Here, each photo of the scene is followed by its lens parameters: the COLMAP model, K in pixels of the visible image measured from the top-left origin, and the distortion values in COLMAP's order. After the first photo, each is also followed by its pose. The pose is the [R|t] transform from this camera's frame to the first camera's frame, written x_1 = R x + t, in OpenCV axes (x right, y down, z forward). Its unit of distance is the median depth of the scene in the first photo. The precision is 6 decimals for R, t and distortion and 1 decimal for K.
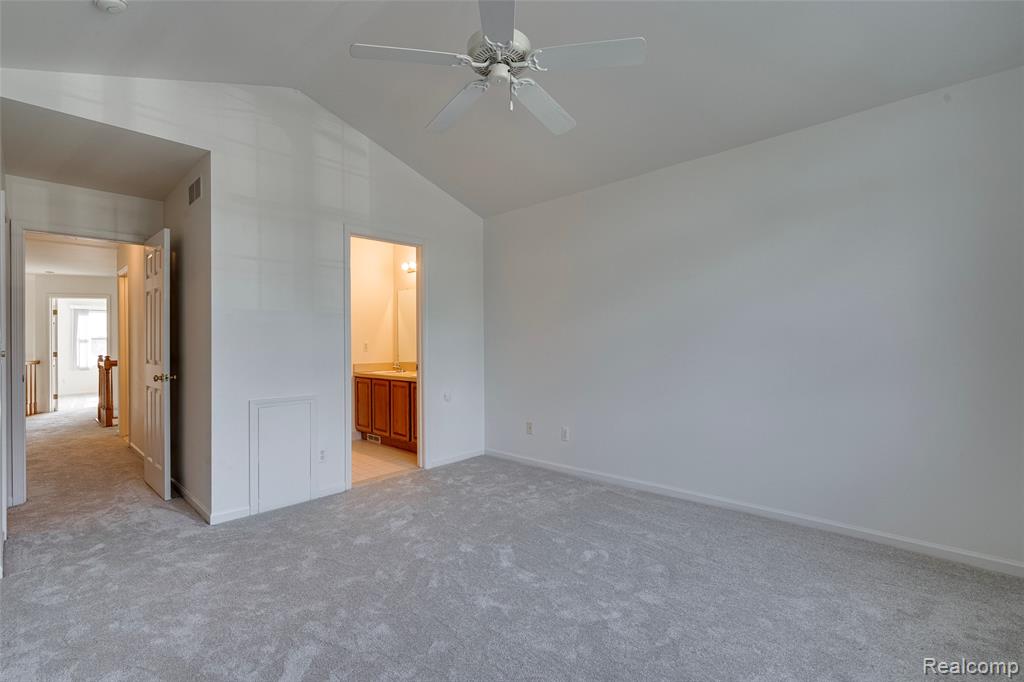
lens RADIAL K [[464.4, 0, 495.3], [0, 464.4, 339.7], [0, 0, 1]] dist [0.000000, 0.000479]
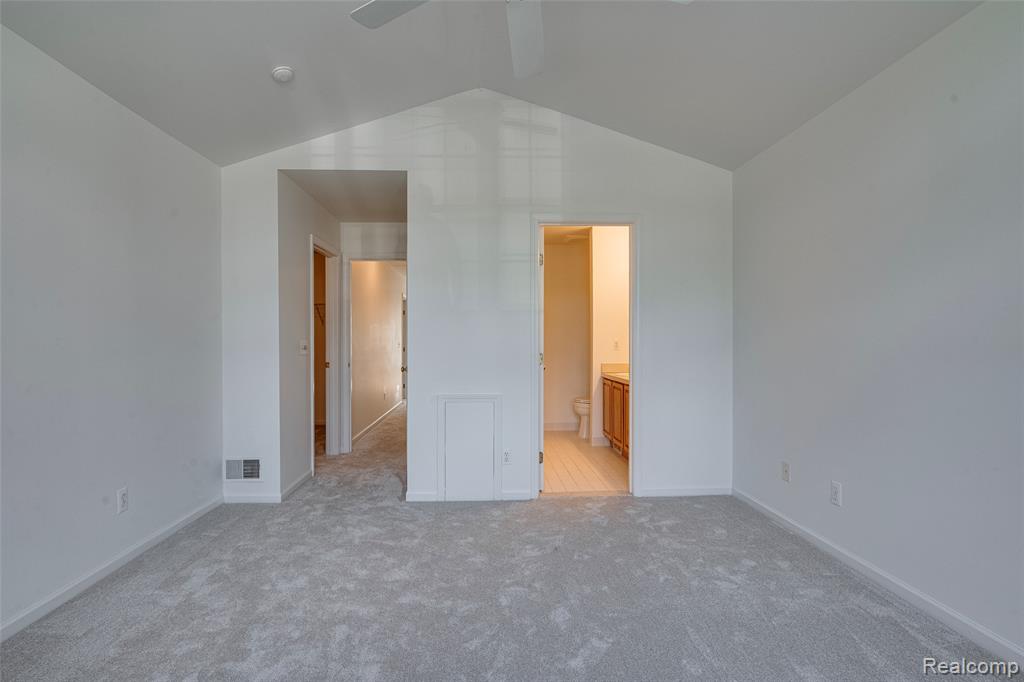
lens RADIAL K [[464.4, 0, 495.3], [0, 464.4, 339.7], [0, 0, 1]] dist [0.000000, 0.000479]
pose [[0.717271, 0.003456, -0.696786, 0.291326], [0.000383, 0.999986, 0.005354, -0.000520], [0.696794, -0.004107, 0.717259, 0.297897]]
